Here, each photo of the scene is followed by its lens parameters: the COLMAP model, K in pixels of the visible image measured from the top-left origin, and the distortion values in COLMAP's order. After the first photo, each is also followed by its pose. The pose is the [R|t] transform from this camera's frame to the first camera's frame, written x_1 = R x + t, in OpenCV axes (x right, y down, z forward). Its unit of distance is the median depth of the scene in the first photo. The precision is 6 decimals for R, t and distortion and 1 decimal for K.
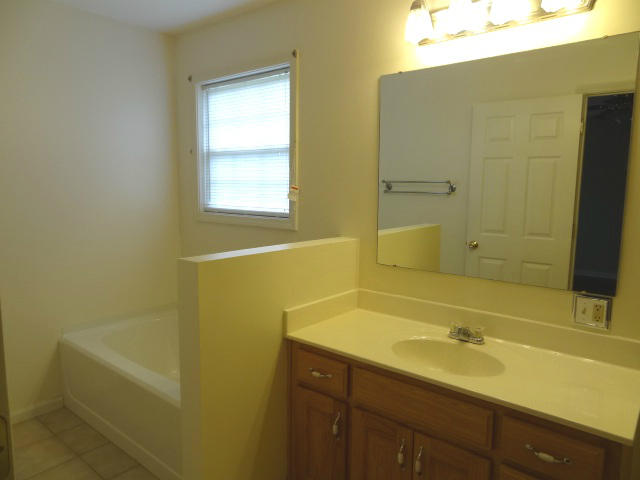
lens RADIAL K [[444.4, 0, 322.0], [0, 444.4, 241.1], [0, 0, 1]] dist [0.008527, 0.006449]
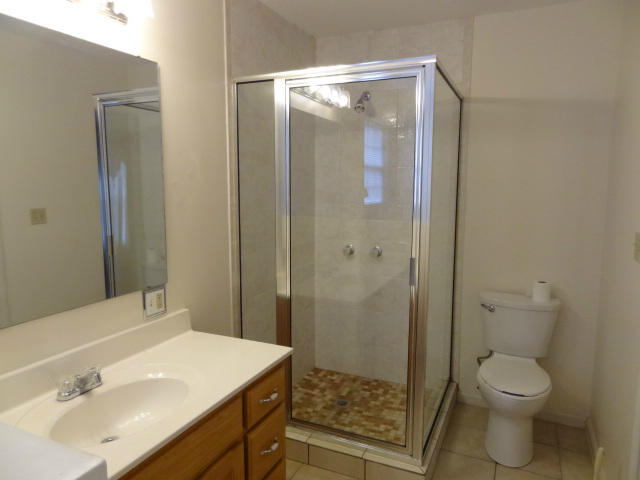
lens RADIAL K [[444.4, 0, 319.6], [0, 444.4, 239.0], [0, 0, 1]] dist [0.008527, 0.006449]
pose [[-0.249628, -0.120946, 0.960759, -0.555587], [0.124467, 0.979931, 0.155699, -0.119614], [-0.960309, 0.158450, -0.229565, 0.833270]]
